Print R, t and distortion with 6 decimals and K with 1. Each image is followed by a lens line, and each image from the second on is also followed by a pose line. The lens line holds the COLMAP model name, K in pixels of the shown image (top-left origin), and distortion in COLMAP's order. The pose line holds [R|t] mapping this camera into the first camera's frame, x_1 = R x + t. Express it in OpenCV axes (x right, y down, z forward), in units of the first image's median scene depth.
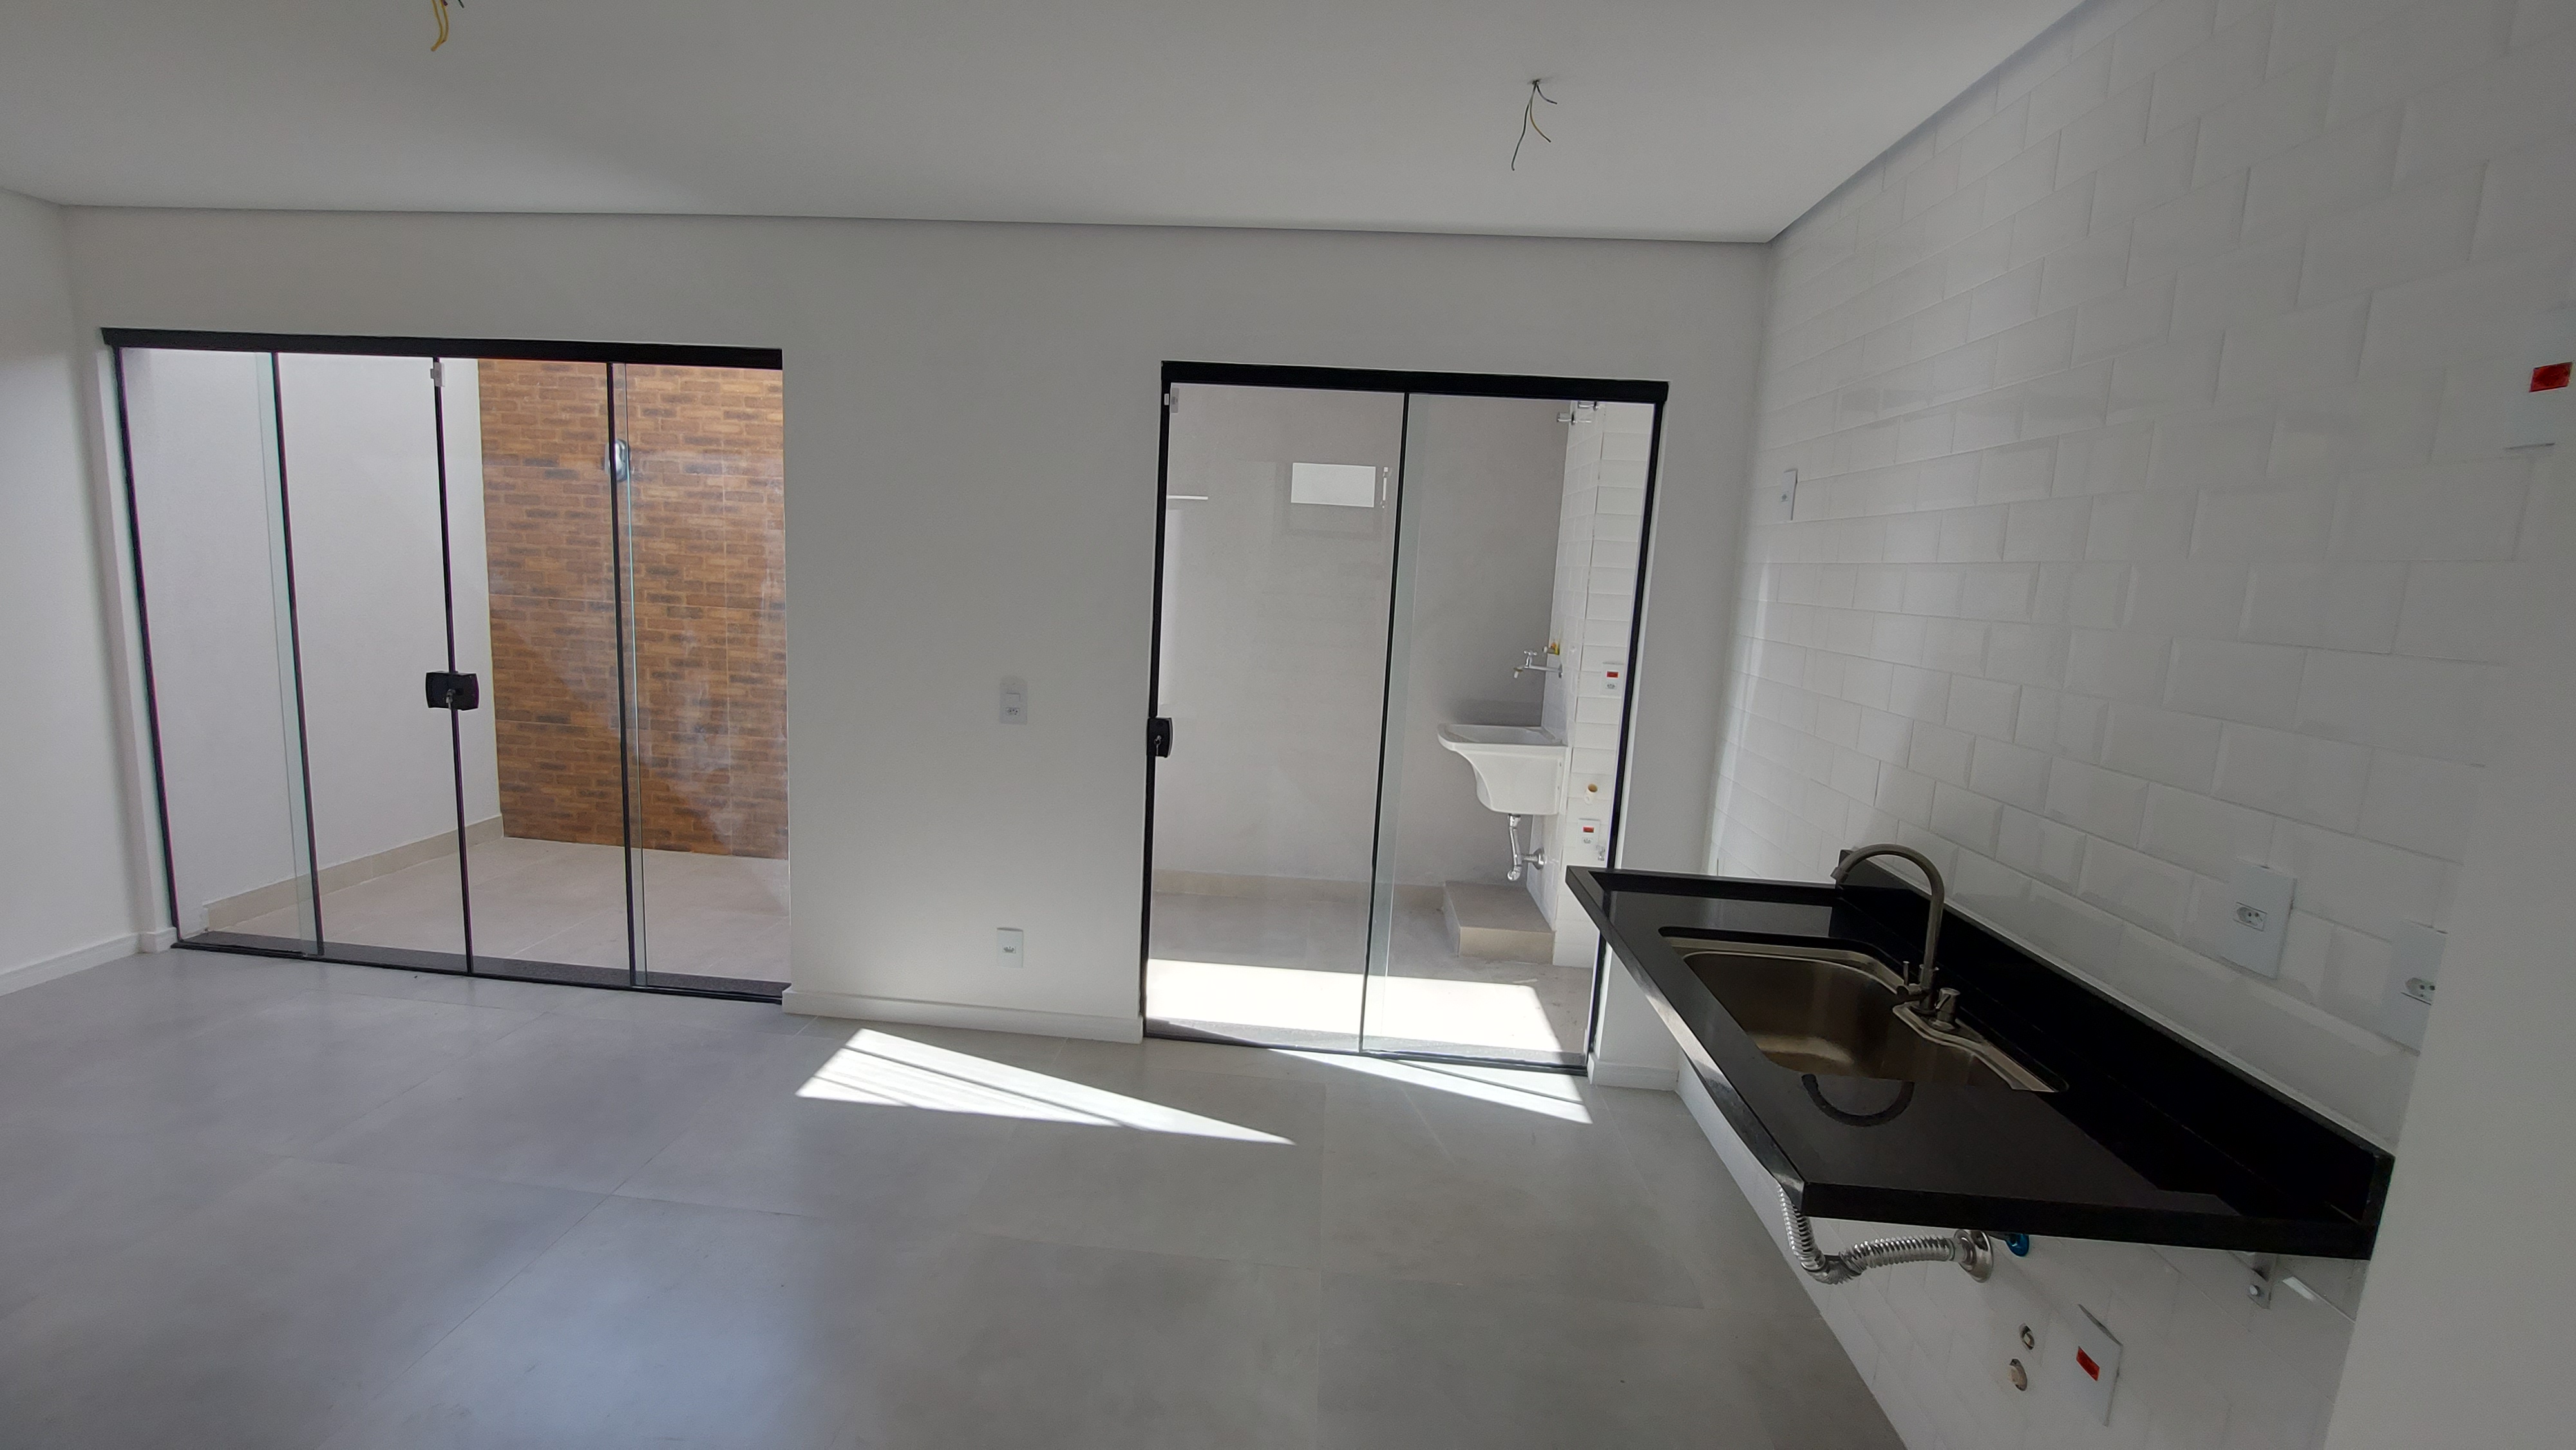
lens RADIAL K [[1027.6, 0, 1299.9], [0, 1027.6, 725.3], [0, 0, 1]] dist [-0.012951, -0.002621]
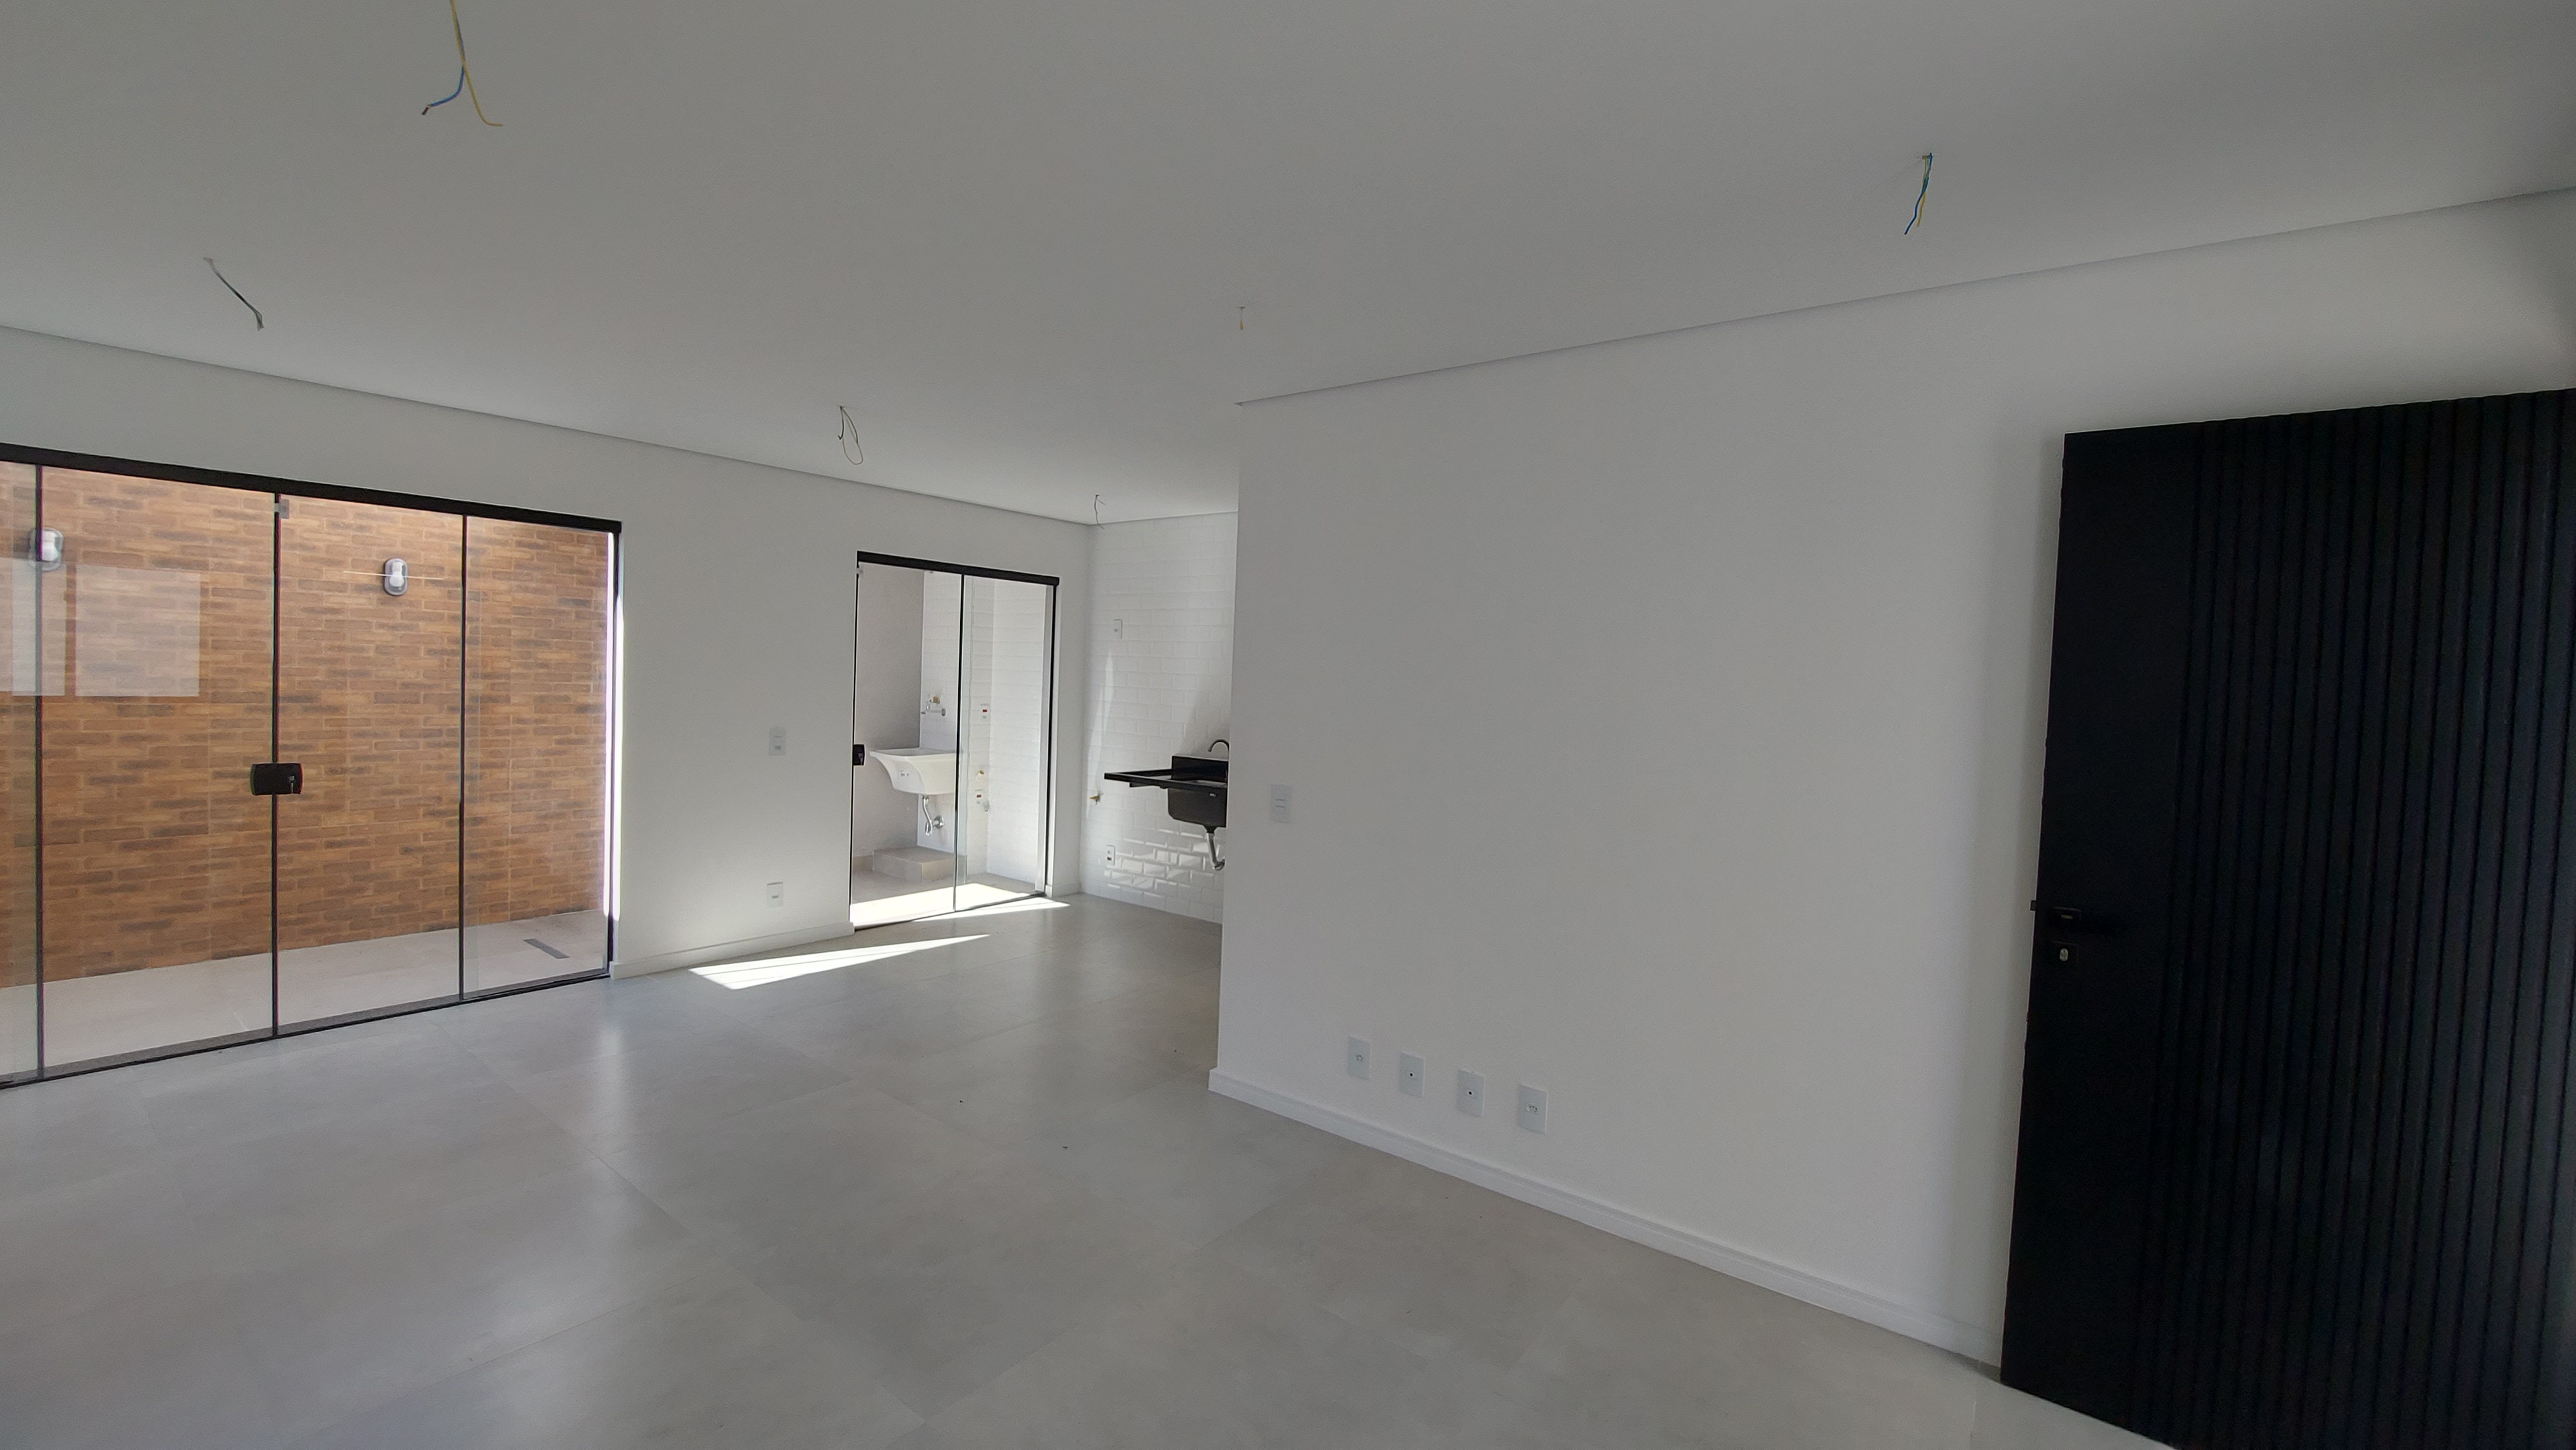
lens RADIAL K [[1027.6, 0, 1282.1], [0, 1027.6, 724.3], [0, 0, 1]] dist [-0.012951, -0.002621]
pose [[0.528266, -0.070884, 0.846115, -0.846470], [0.121991, 0.992507, 0.006984, 0.024560], [-0.840270, 0.099529, 0.532954, -0.389688]]
